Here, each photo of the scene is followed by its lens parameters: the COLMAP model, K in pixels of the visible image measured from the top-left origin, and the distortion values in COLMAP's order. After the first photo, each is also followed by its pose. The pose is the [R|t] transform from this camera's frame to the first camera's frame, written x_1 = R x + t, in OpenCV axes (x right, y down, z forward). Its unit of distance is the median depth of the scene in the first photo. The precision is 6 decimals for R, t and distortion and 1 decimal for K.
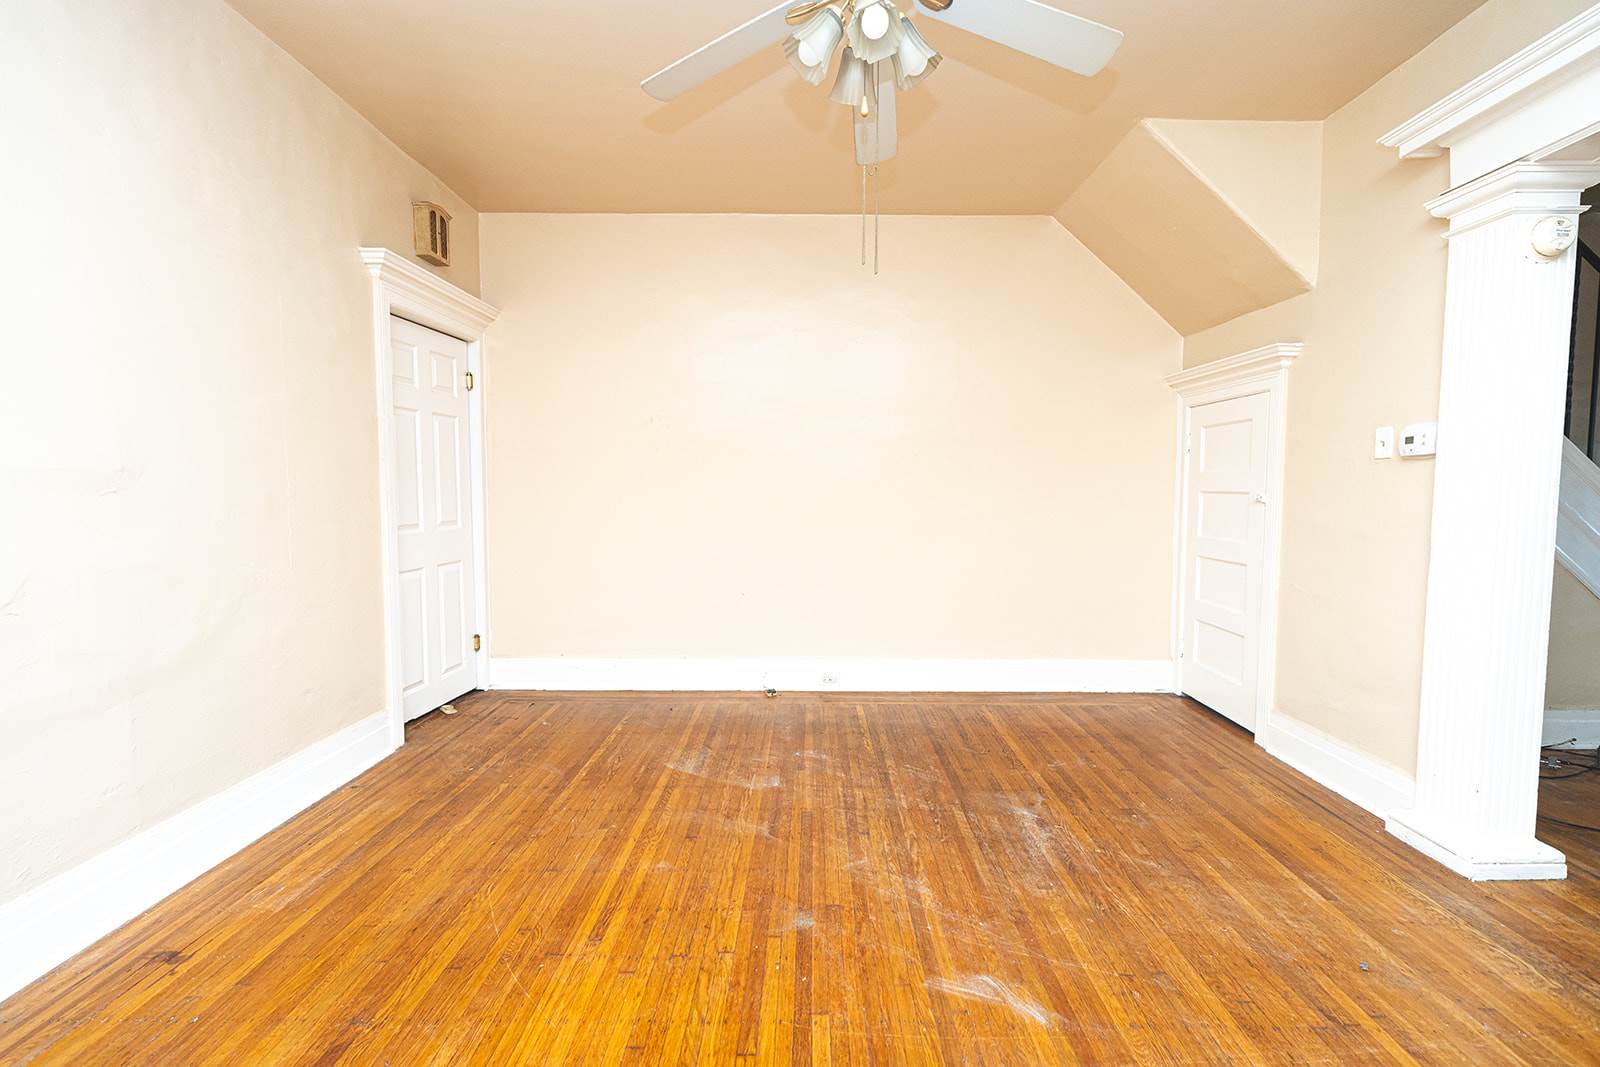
lens RADIAL K [[670.5, 0, 805.1], [0, 670.5, 528.0], [0, 0, 1]] dist [0.003548, 0.000742]
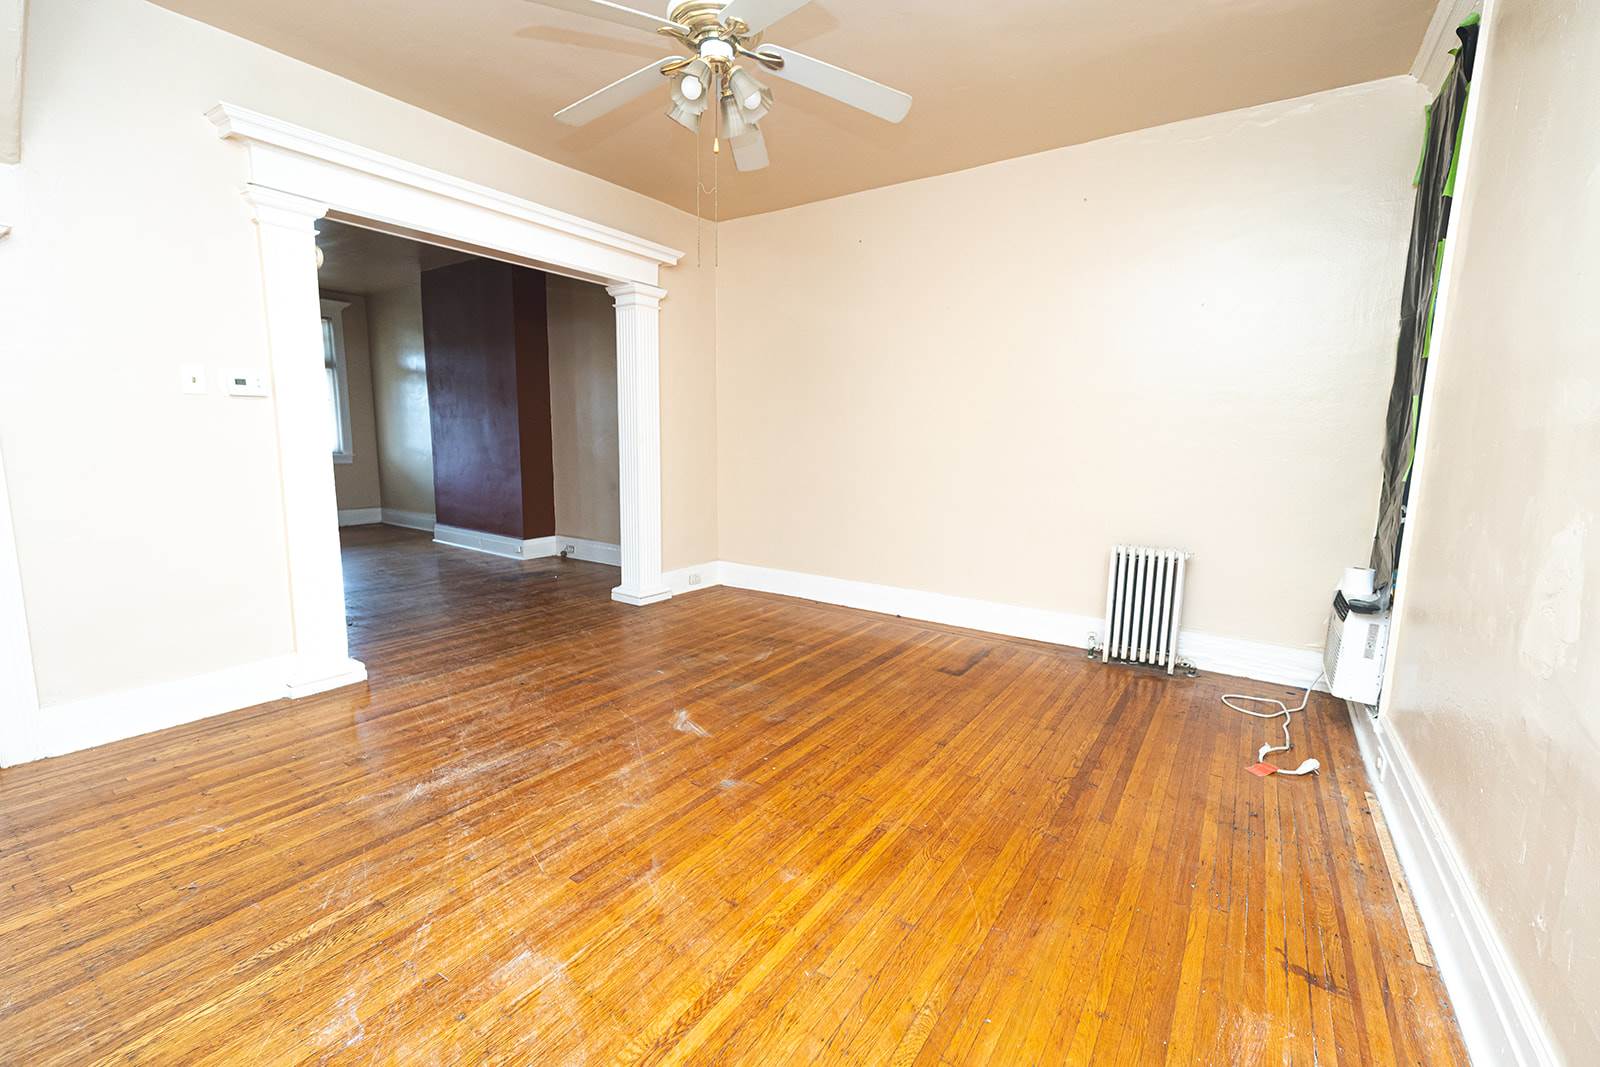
lens RADIAL K [[670.5, 0, 805.1], [0, 670.5, 528.0], [0, 0, 1]] dist [0.003548, 0.000742]
pose [[-0.832728, -0.093757, 0.545686, -0.559877], [0.013205, 0.981916, 0.188858, -0.084440], [-0.553525, 0.164473, -0.816431, 1.375496]]
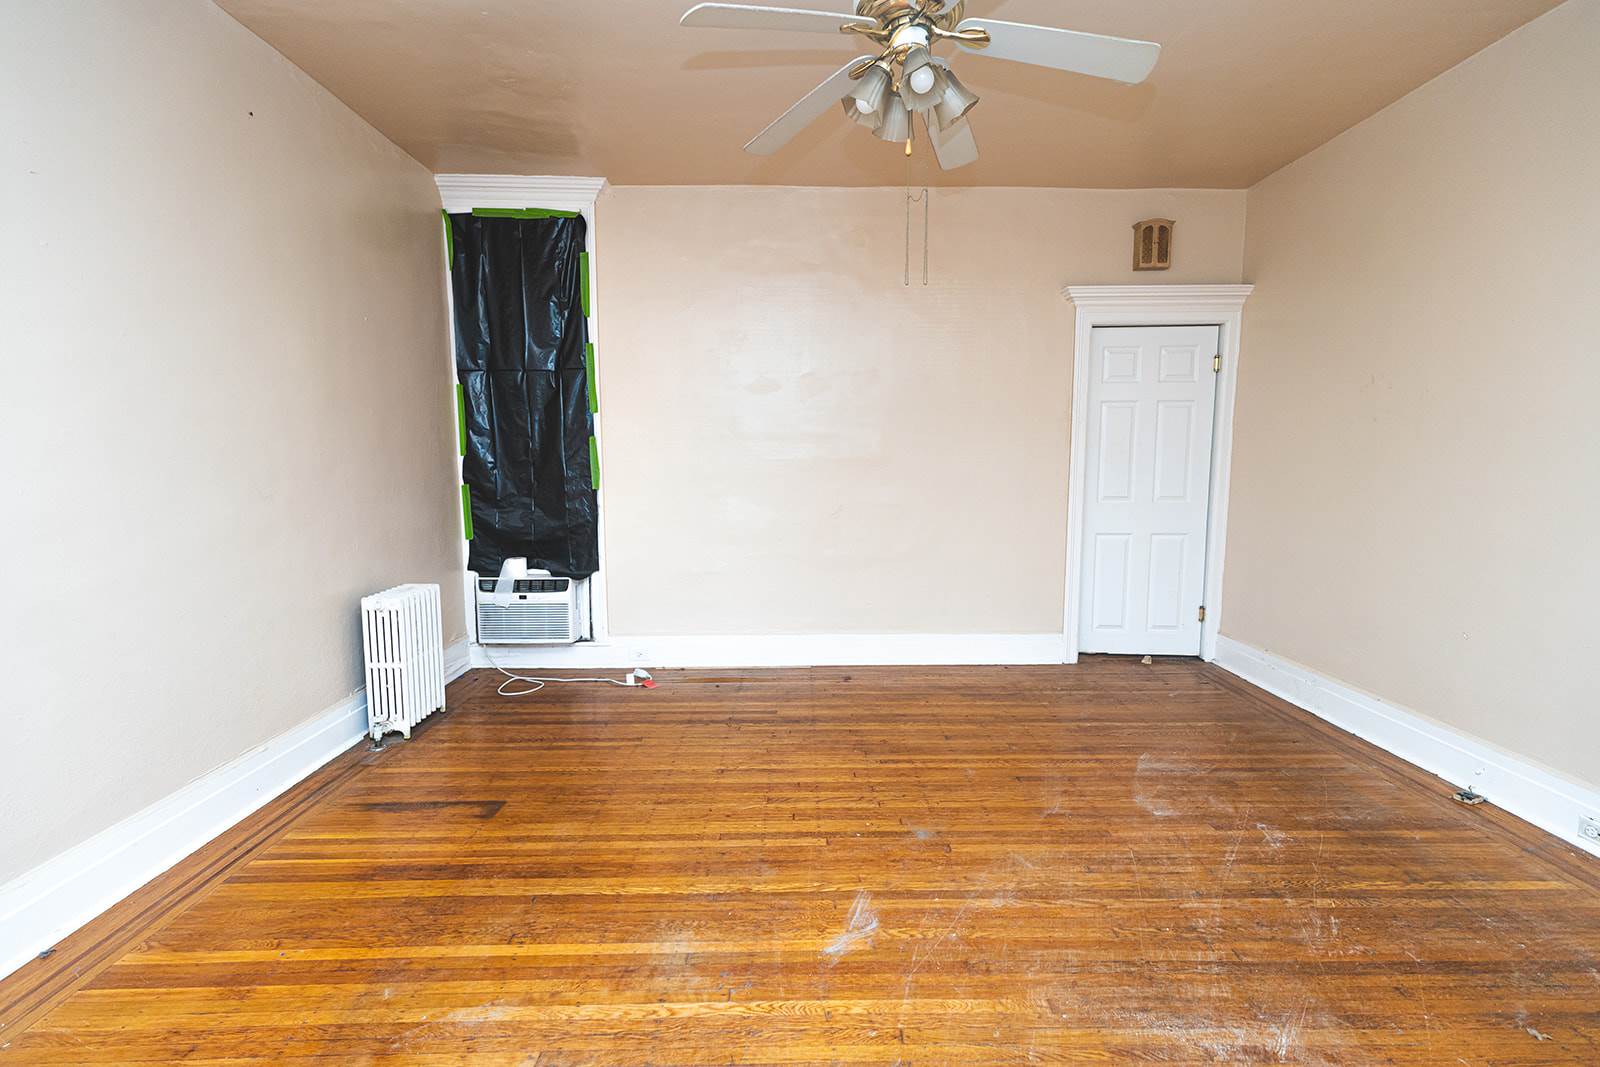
lens RADIAL K [[683.2, 0, 806.2], [0, 683.2, 529.7], [0, 0, 1]] dist [0.002129, 0.000557]
pose [[0.020546, 0.106719, -0.994077, 0.860371], [-0.058383, 0.992718, 0.105366, -0.057939], [0.998083, 0.055873, 0.026627, 0.536174]]
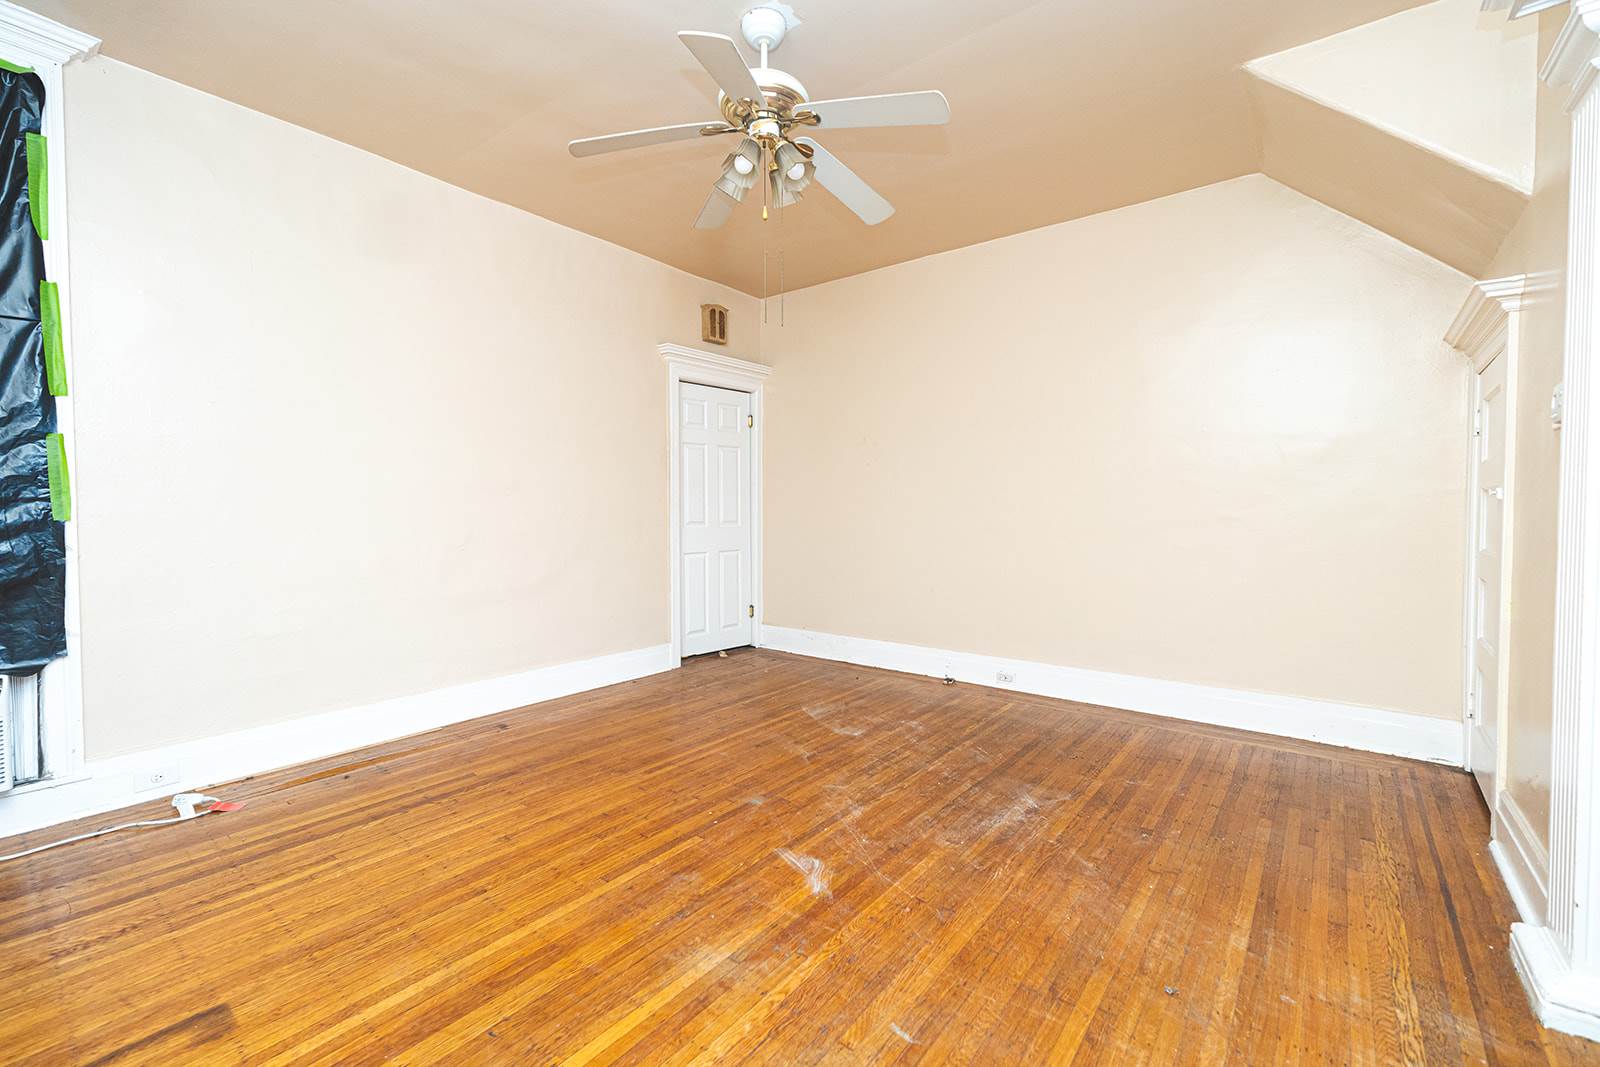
lens RADIAL K [[670.5, 0, 805.1], [0, 670.5, 528.0], [0, 0, 1]] dist [0.003548, 0.000742]
pose [[0.792043, 0.014411, -0.610295, 0.668173], [-0.033758, 0.999226, -0.020218, 0.040120], [0.609531, 0.036616, 0.791916, -0.032696]]
